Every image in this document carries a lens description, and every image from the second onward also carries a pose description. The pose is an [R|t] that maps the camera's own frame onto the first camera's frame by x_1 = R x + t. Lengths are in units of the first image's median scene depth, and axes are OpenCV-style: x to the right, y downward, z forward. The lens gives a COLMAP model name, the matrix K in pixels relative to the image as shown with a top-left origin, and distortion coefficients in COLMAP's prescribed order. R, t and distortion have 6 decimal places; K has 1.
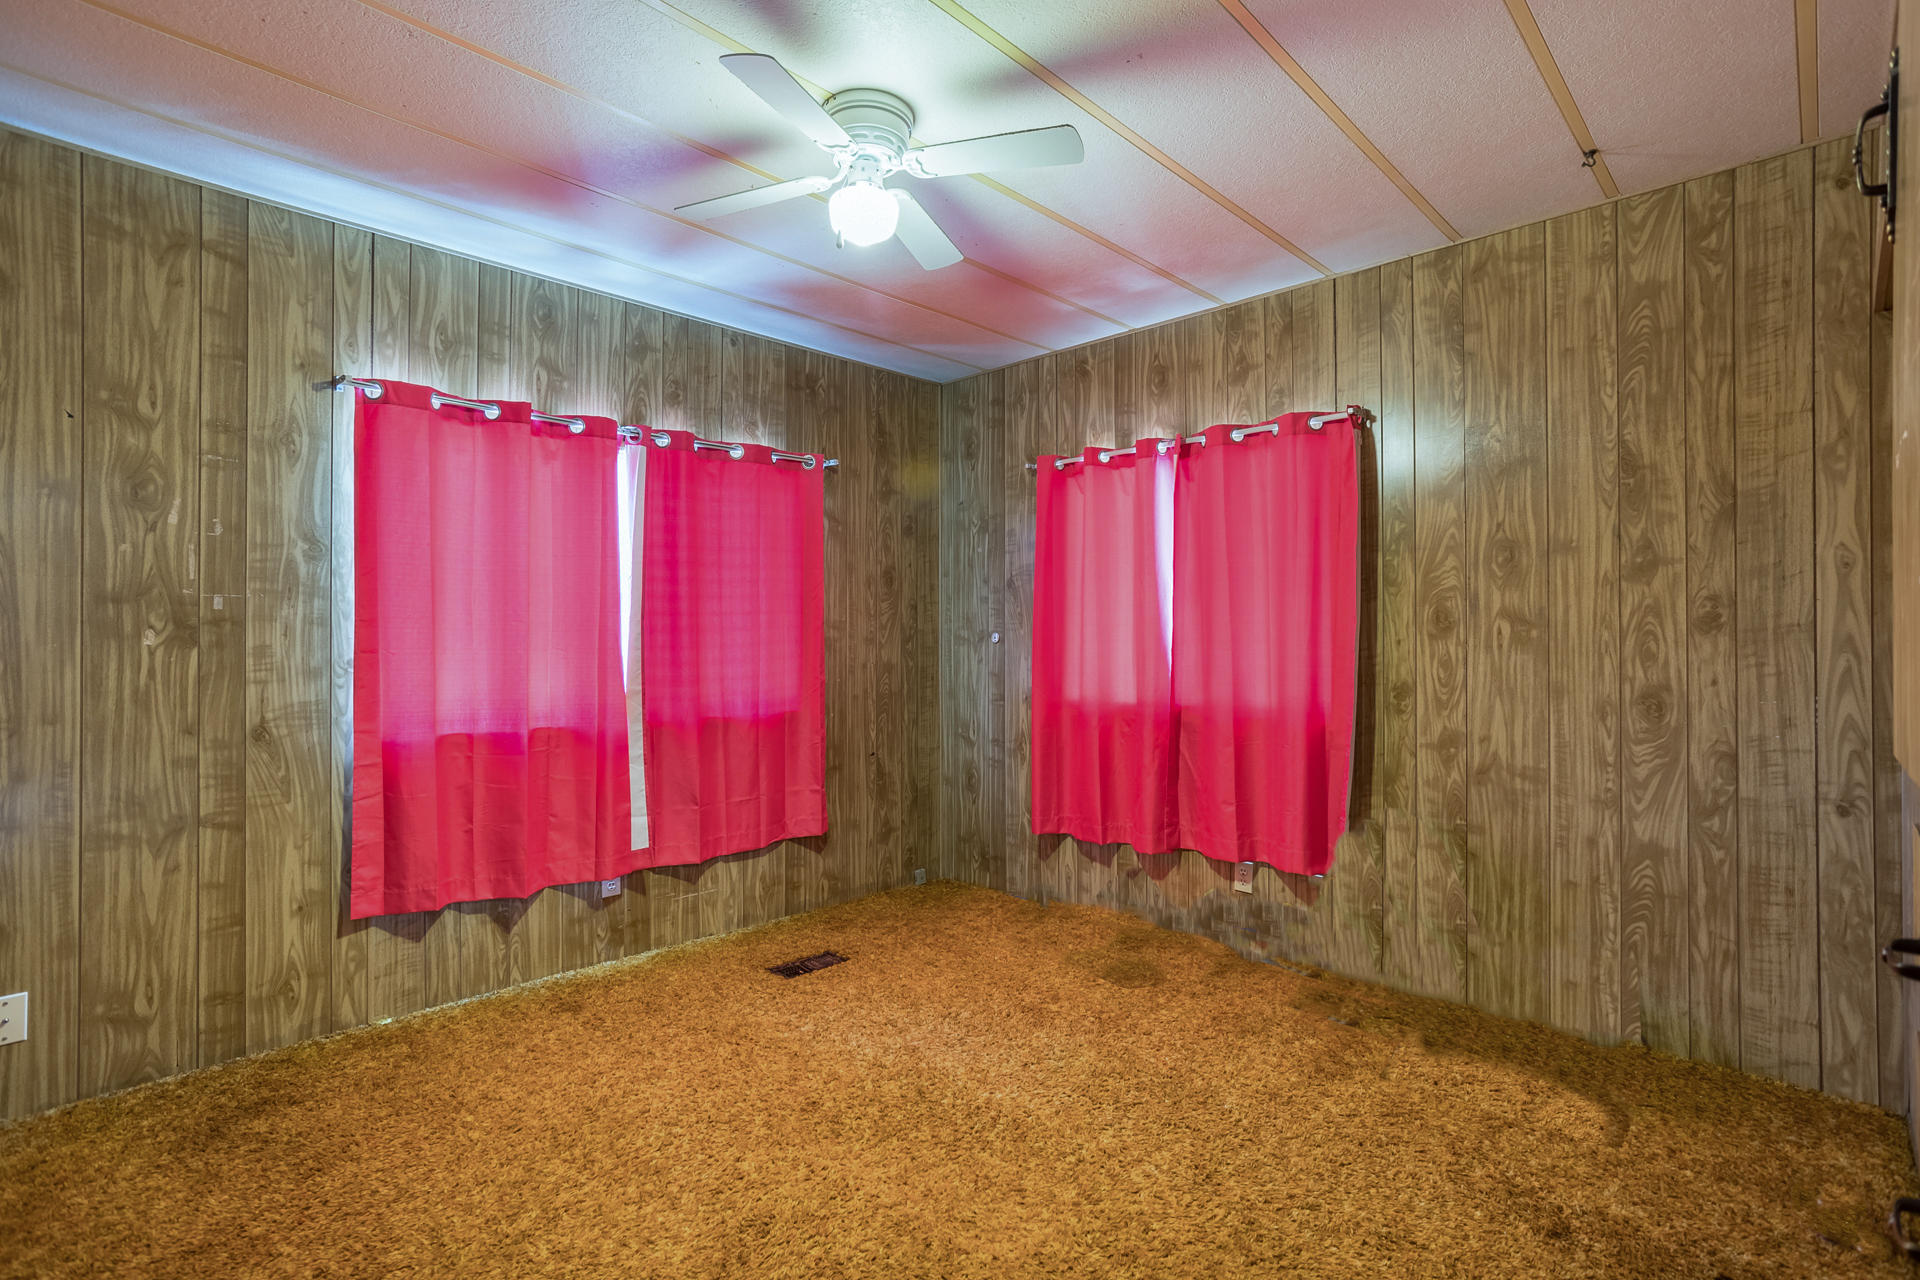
lens RADIAL K [[917.9, 0, 967.2], [0, 917.9, 630.9], [0, 0, 1]] dist [-0.030488, 0.016602]
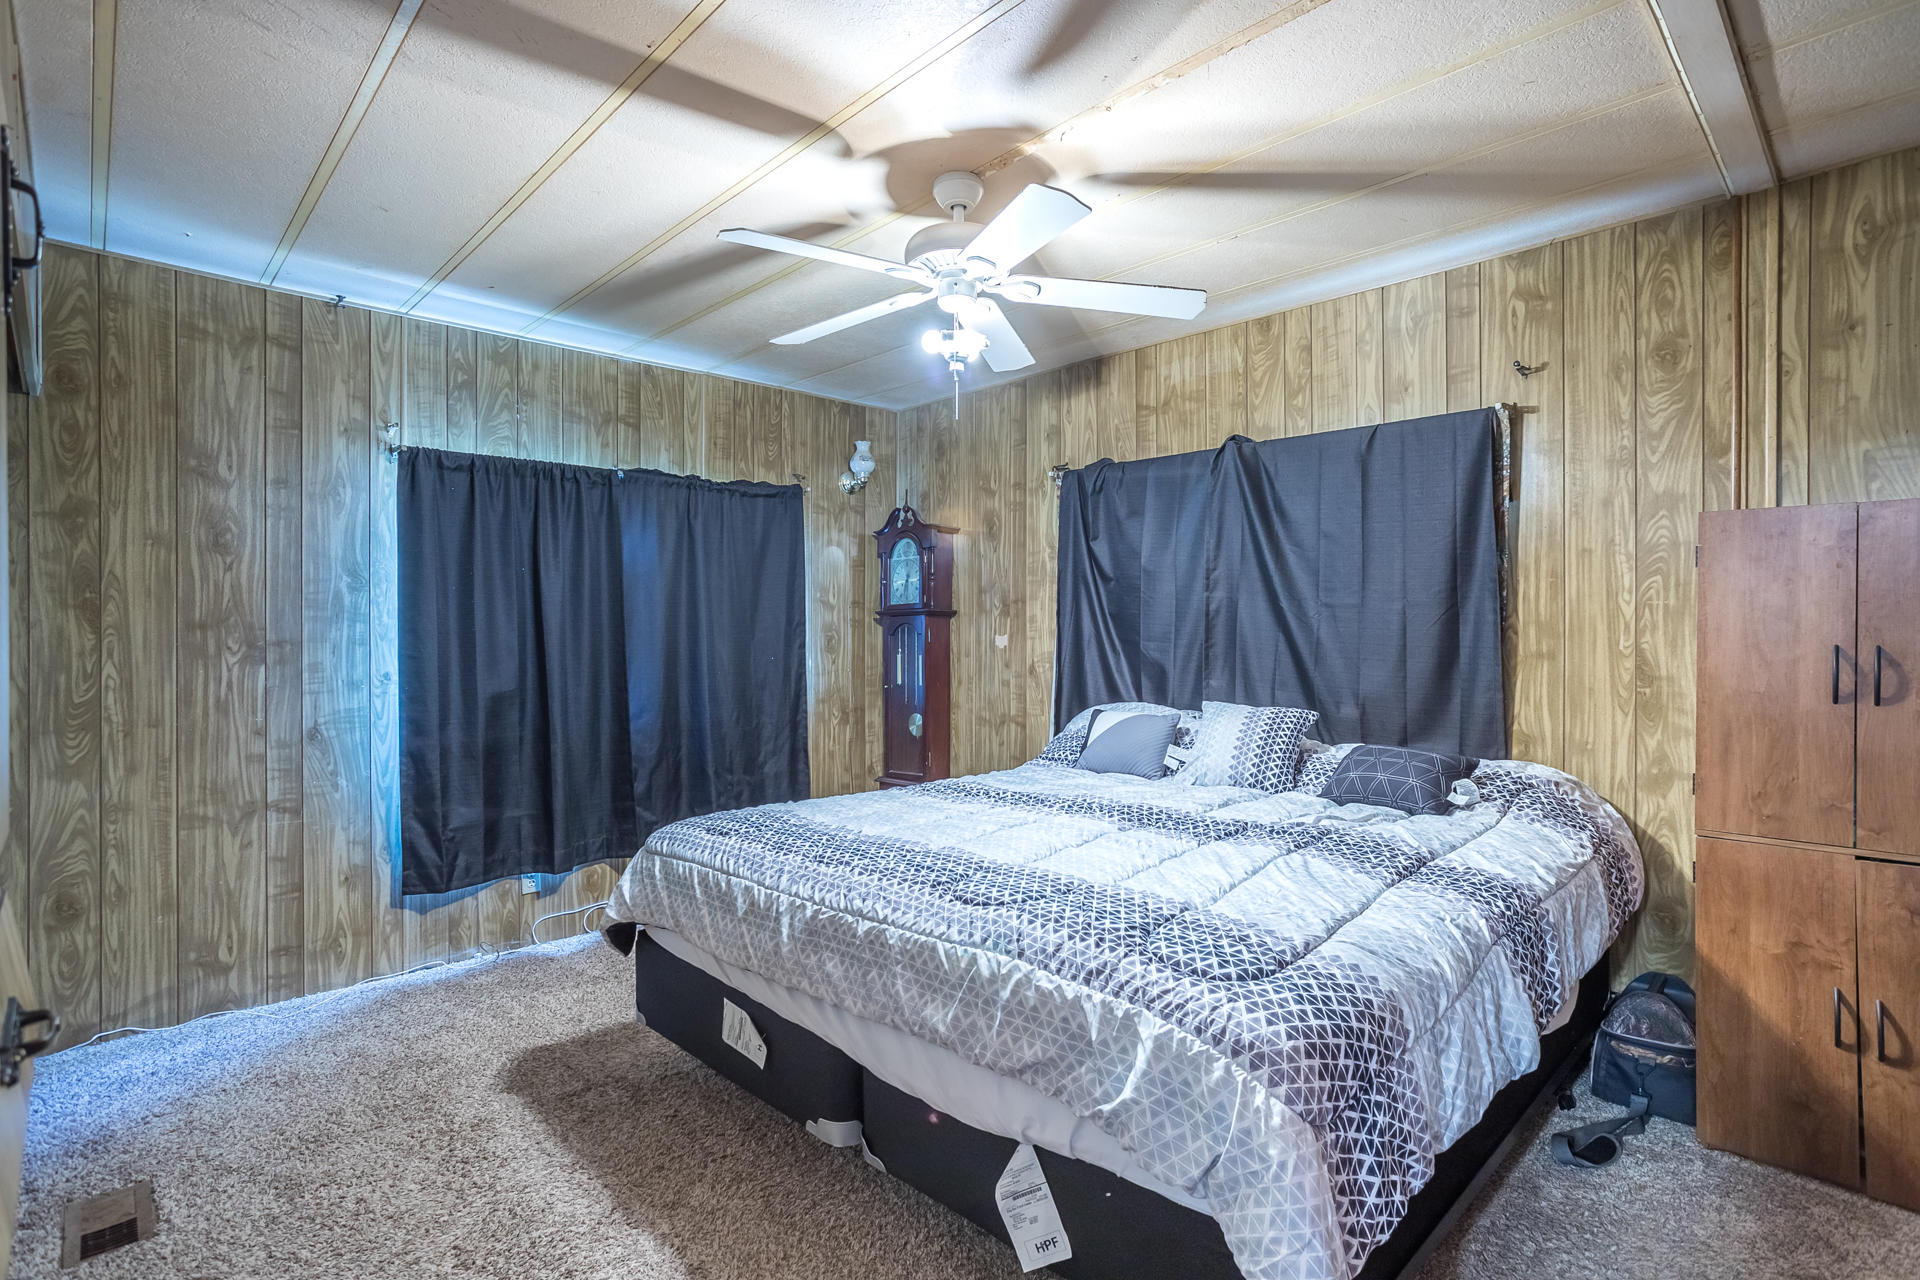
lens RADIAL K [[917.9, 0, 946.0], [0, 917.9, 630.5], [0, 0, 1]] dist [-0.030488, 0.016602]
pose [[0.997995, -0.002496, -0.063241, 0.152193], [0.002703, 0.999991, 0.003181, -0.030116], [0.063233, -0.003345, 0.997993, -0.171346]]
